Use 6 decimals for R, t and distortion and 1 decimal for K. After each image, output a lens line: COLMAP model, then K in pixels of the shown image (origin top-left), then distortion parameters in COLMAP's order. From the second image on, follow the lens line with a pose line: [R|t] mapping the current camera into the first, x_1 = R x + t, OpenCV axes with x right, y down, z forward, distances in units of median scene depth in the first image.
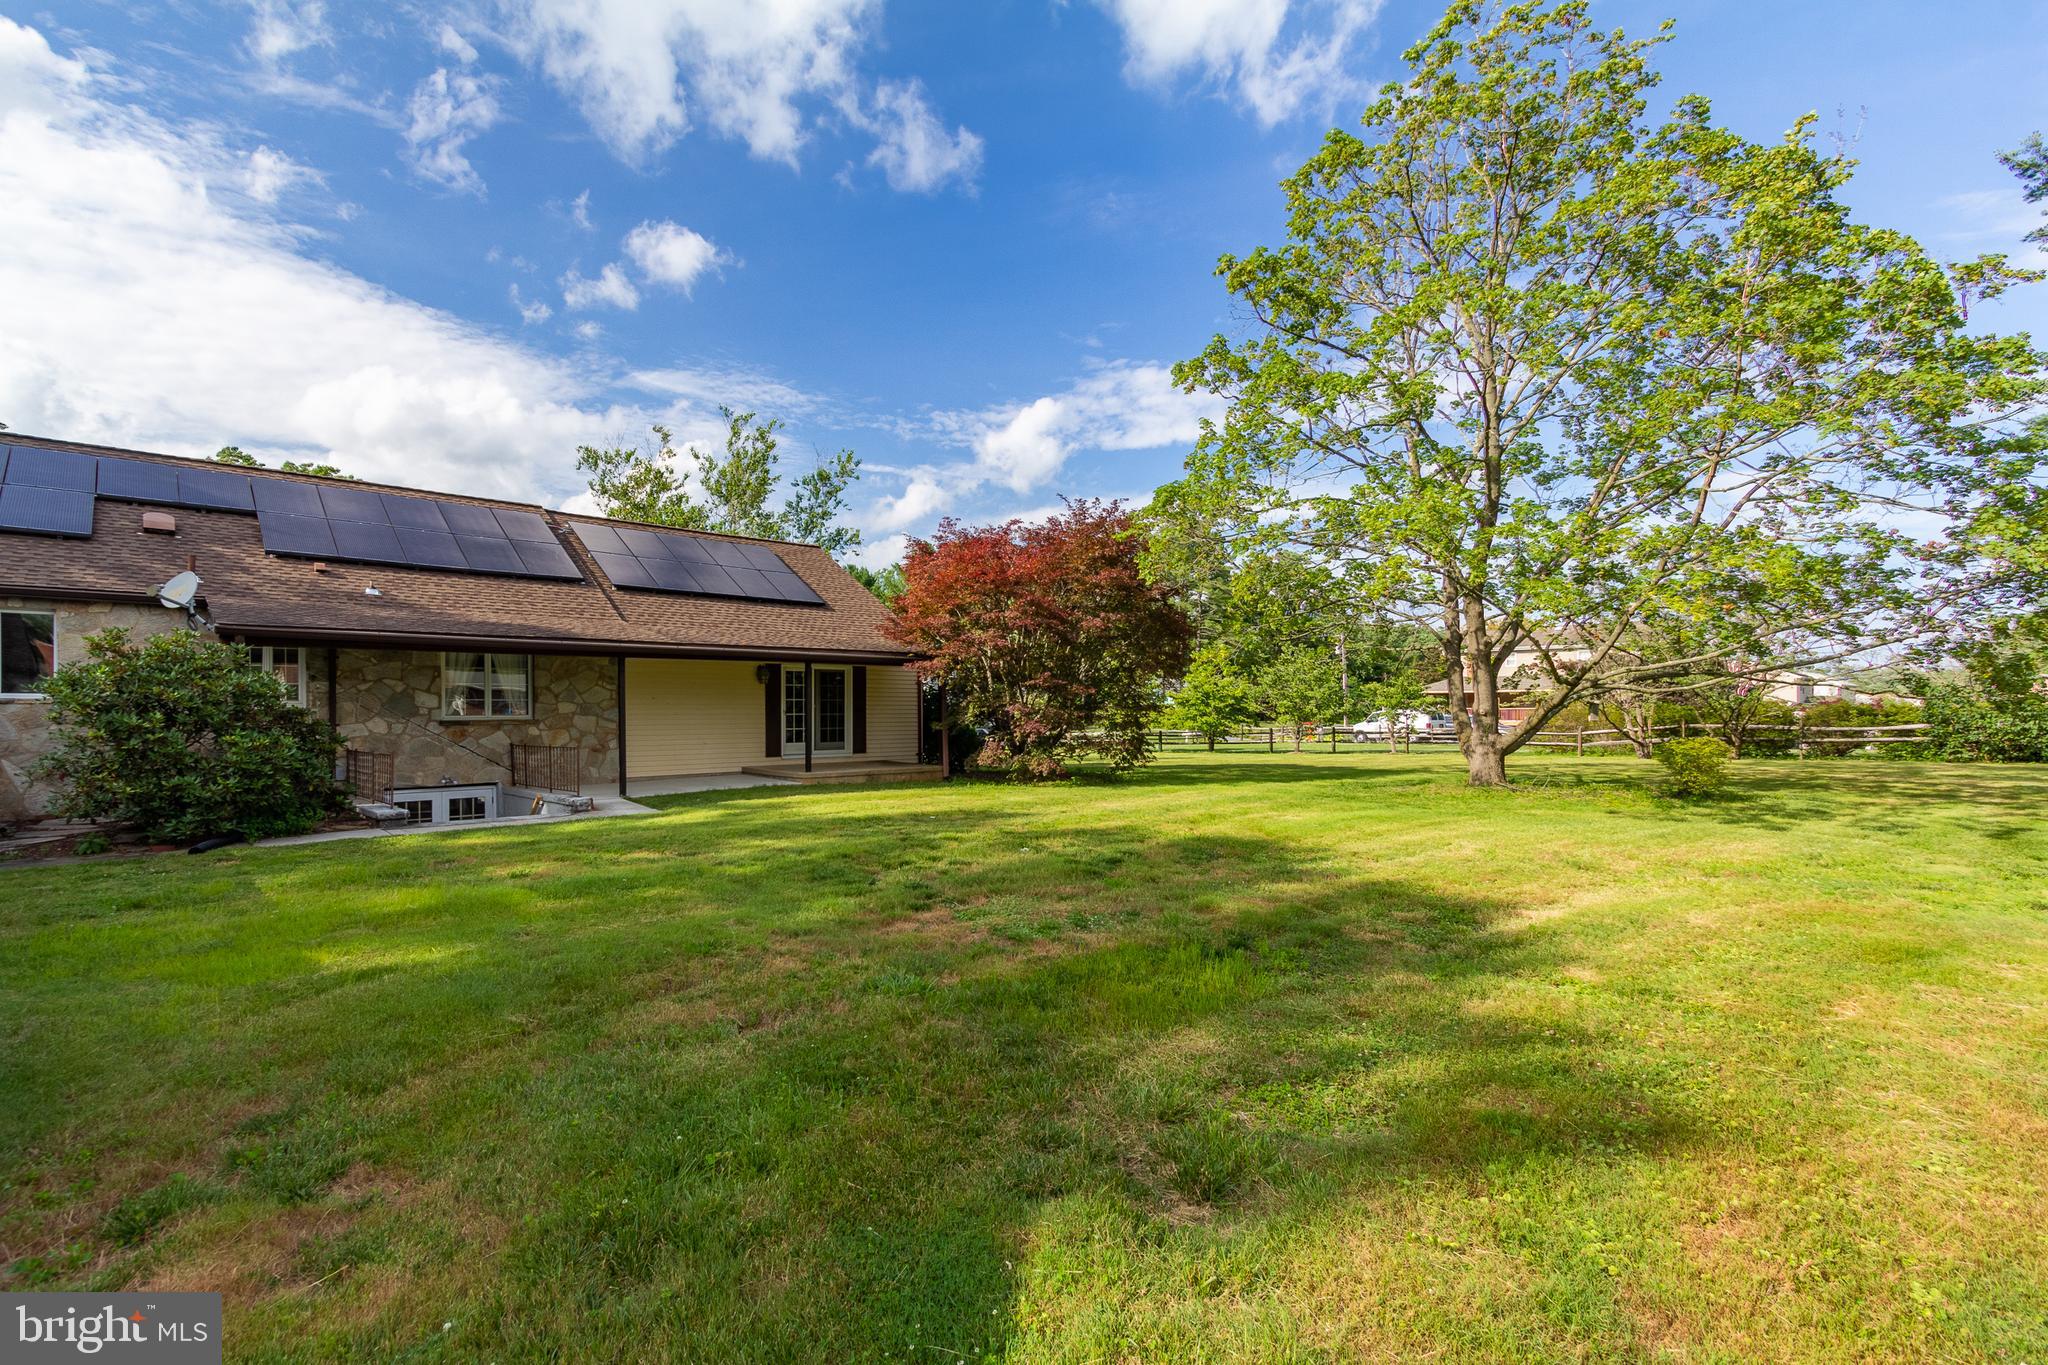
lens RADIAL K [[934.7, 0, 1025.3], [0, 934.7, 699.3], [0, 0, 1]] dist [0.010594, -0.003364]
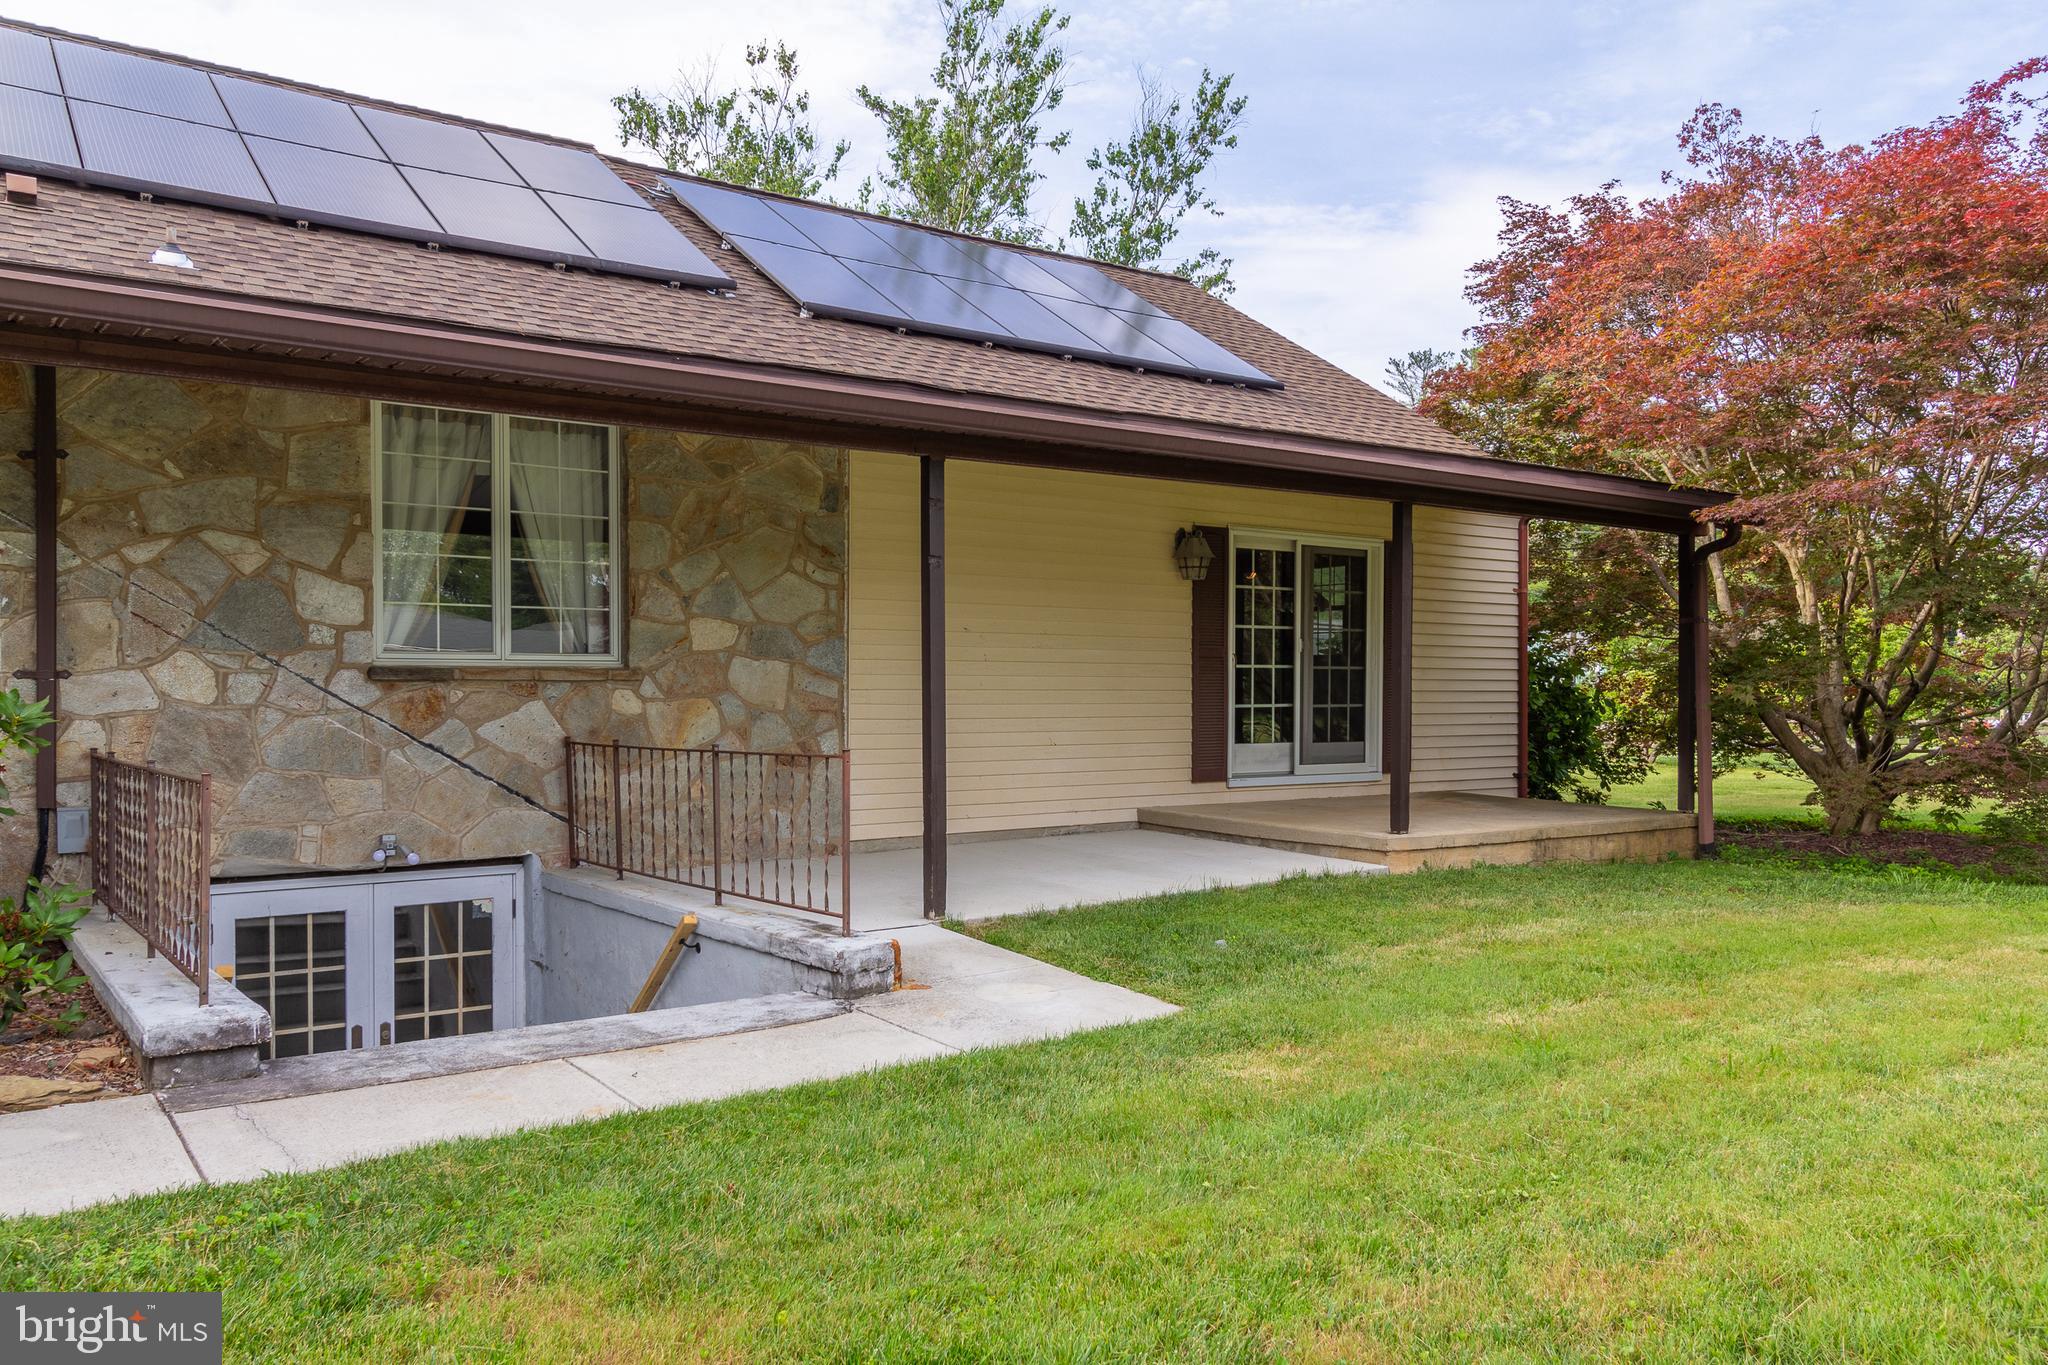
lens RADIAL K [[1515.1, 0, 1023.9], [0, 1515.1, 681.8], [0, 0, 1]] dist [0.005923, -0.000955]
pose [[0.990360, 0.002235, -0.138500, -0.309045], [-0.001580, 0.999987, 0.004841, 0.023607], [0.138509, -0.004576, 0.990351, 0.484288]]
